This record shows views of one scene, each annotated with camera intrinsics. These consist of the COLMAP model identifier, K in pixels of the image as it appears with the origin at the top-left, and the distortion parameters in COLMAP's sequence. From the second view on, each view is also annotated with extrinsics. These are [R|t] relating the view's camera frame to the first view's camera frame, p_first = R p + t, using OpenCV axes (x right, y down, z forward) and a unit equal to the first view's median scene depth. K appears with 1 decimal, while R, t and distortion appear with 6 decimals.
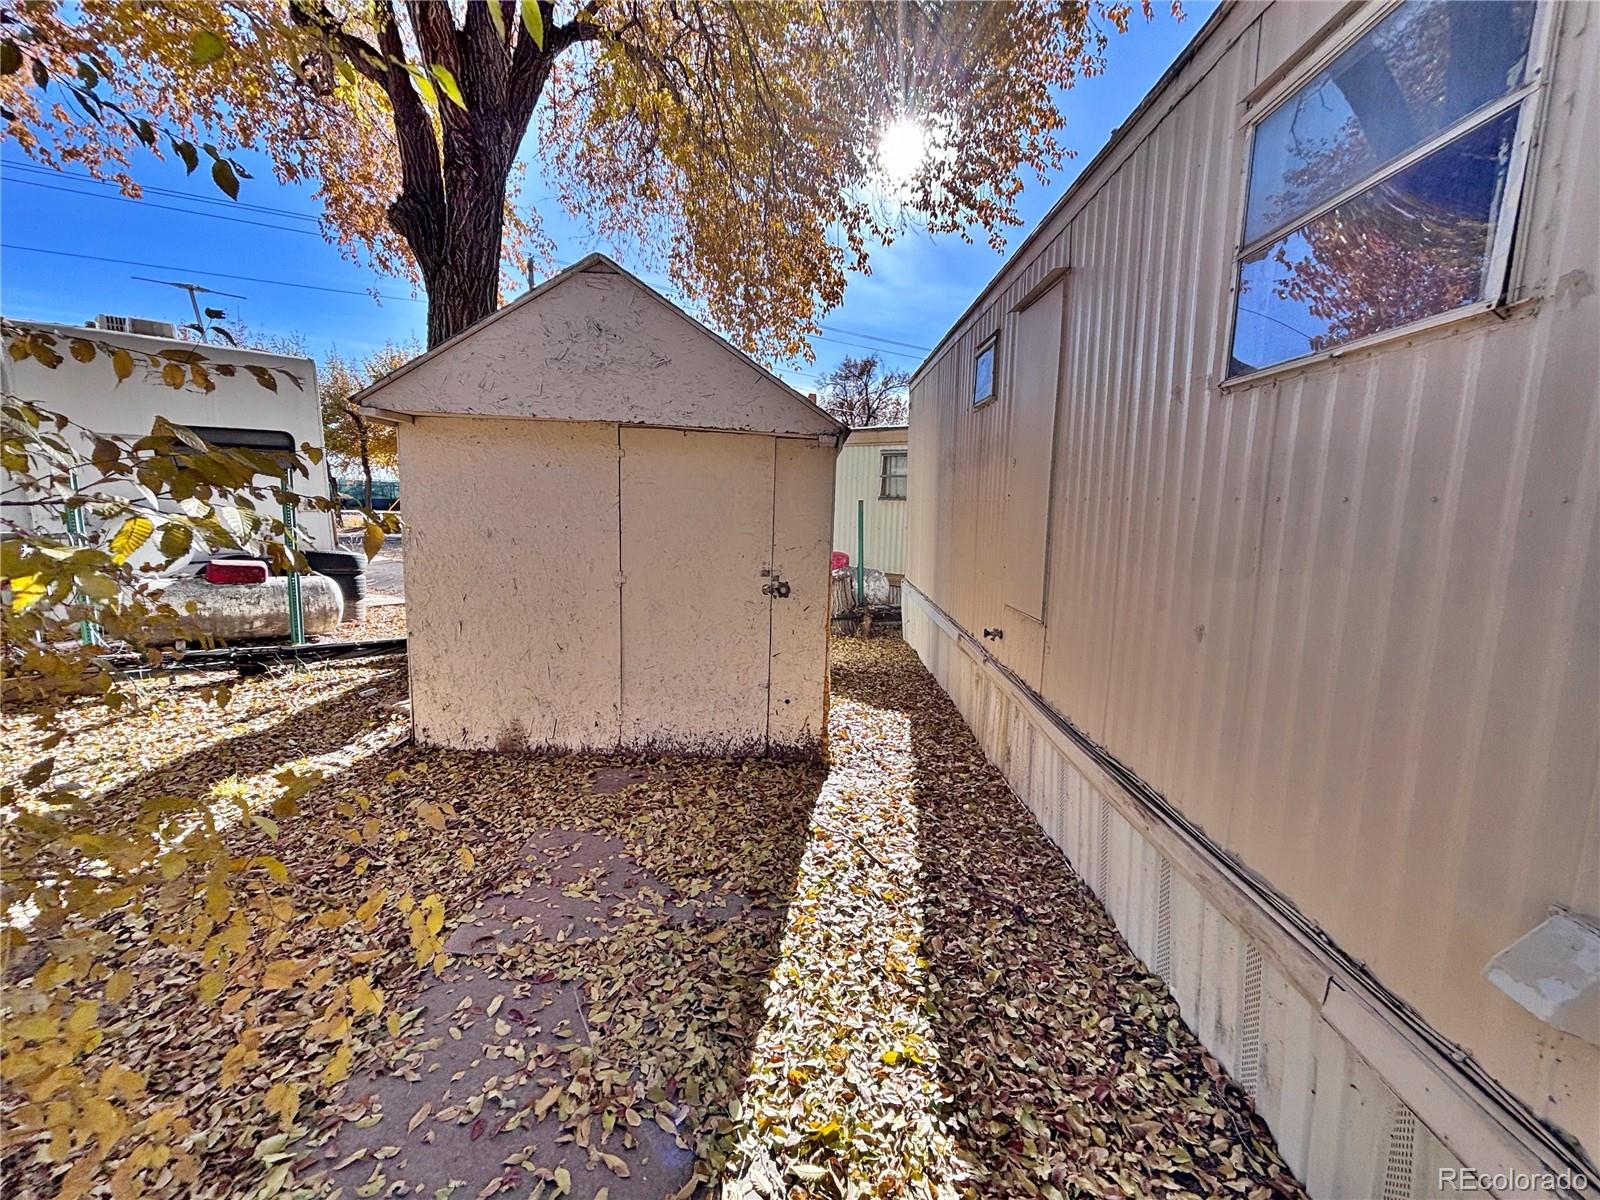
lens RADIAL K [[648.1, 0, 799.6], [0, 648.1, 597.1], [0, 0, 1]] dist [0.001298, 0.000524]
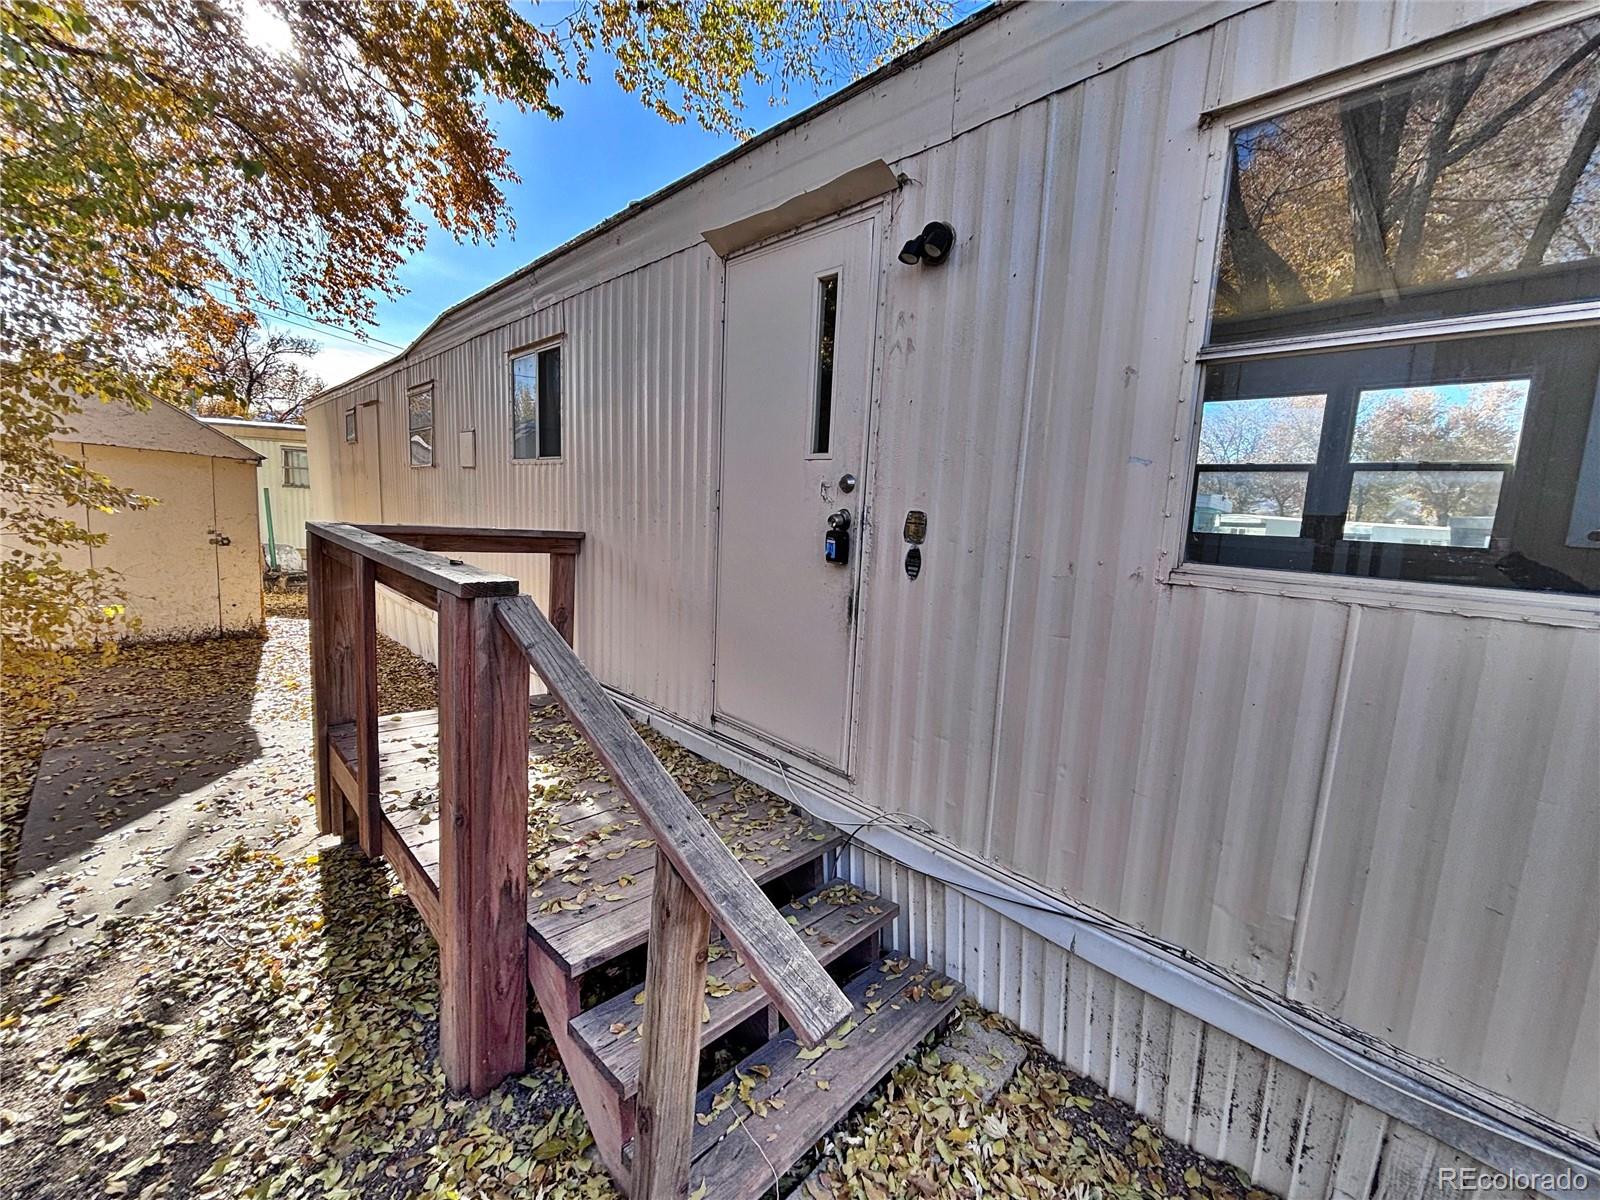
lens RADIAL K [[648.1, 0, 809.6], [0, 648.1, 597.8], [0, 0, 1]] dist [0.001298, 0.000524]
pose [[0.695013, -0.081201, 0.714397, -0.190520], [0.068089, 0.996570, 0.047032, 0.164001], [-0.715766, 0.015955, 0.698158, -1.361831]]
